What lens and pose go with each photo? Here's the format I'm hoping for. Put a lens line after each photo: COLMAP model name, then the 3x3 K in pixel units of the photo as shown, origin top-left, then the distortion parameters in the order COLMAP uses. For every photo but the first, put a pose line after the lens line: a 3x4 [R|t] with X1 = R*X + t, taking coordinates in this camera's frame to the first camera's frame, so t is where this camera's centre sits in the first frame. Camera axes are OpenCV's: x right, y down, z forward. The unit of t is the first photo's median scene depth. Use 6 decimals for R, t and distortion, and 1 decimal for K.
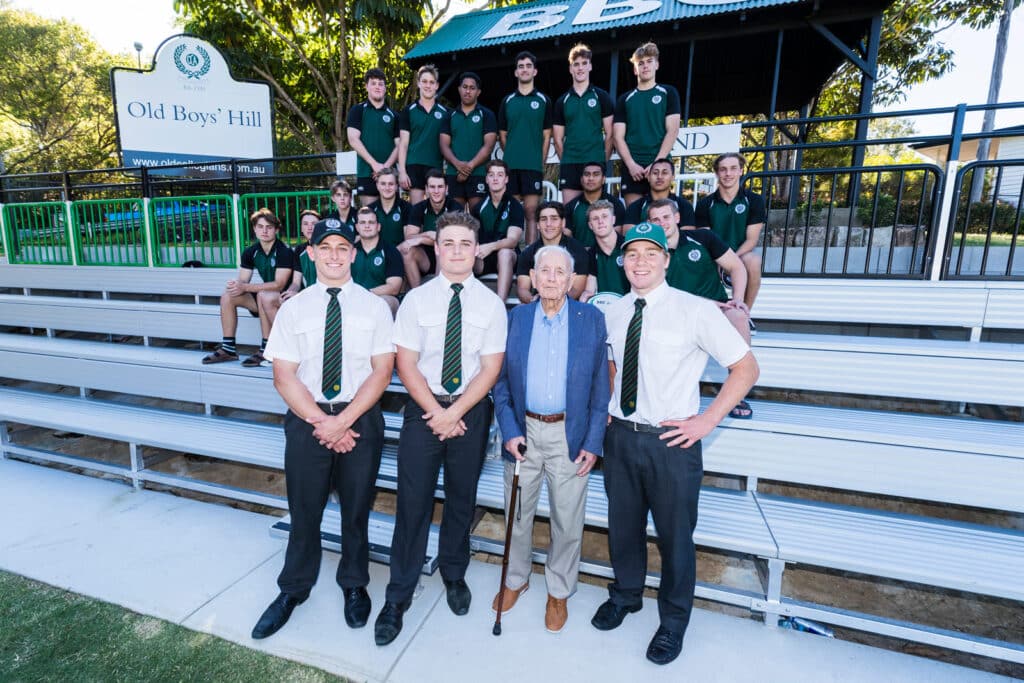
lens RADIAL K [[436.4, 0, 508.9], [0, 436.4, 342.5], [0, 0, 1]] dist [0.000074, -0.000117]
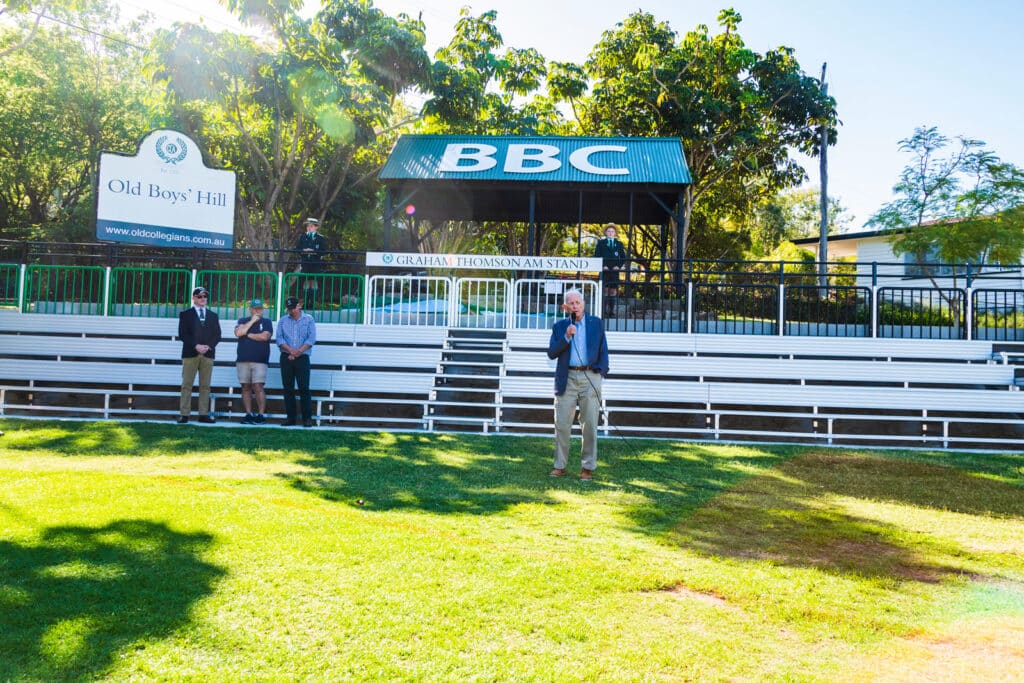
lens RADIAL K [[719.1, 0, 518.0], [0, 719.1, 347.2], [0, 0, 1]] dist [0.045241, -0.004360]
pose [[0.968515, 0.022704, 0.247919, -0.341901], [0.025708, 0.981389, -0.190303, 0.273668], [-0.247626, 0.190685, 0.949906, -1.035211]]
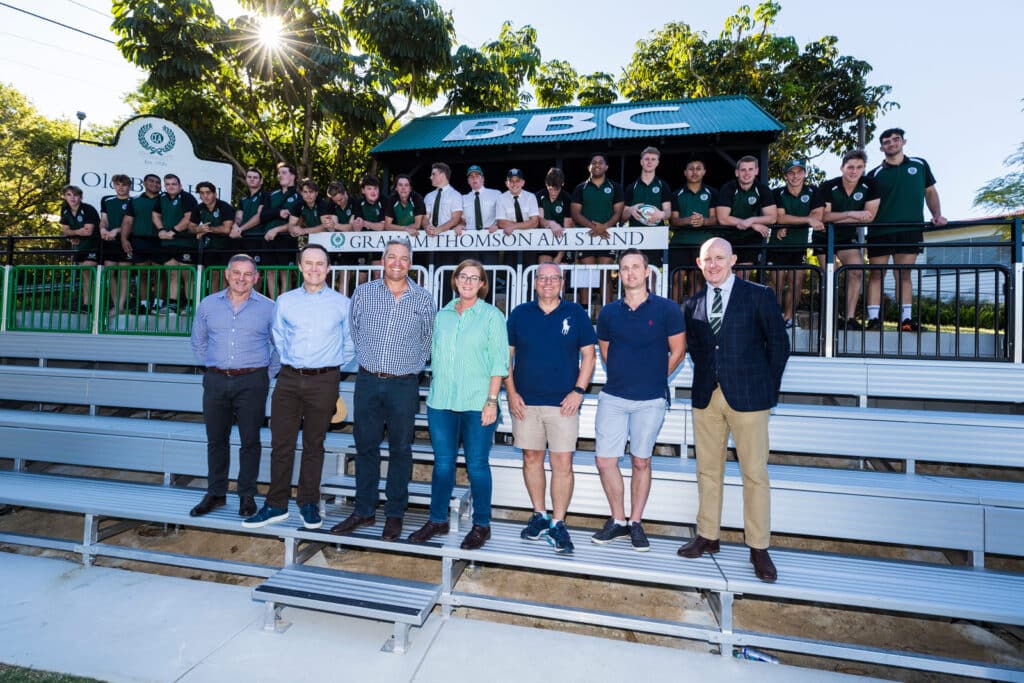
lens RADIAL K [[436.4, 0, 504.1], [0, 436.4, 345.1], [0, 0, 1]] dist [0.000074, -0.000117]
pose [[0.993094, 0.015859, 0.116248, -0.023591], [0.003140, 0.986875, -0.161455, 0.006954], [-0.117283, 0.160705, 0.980009, -0.034092]]
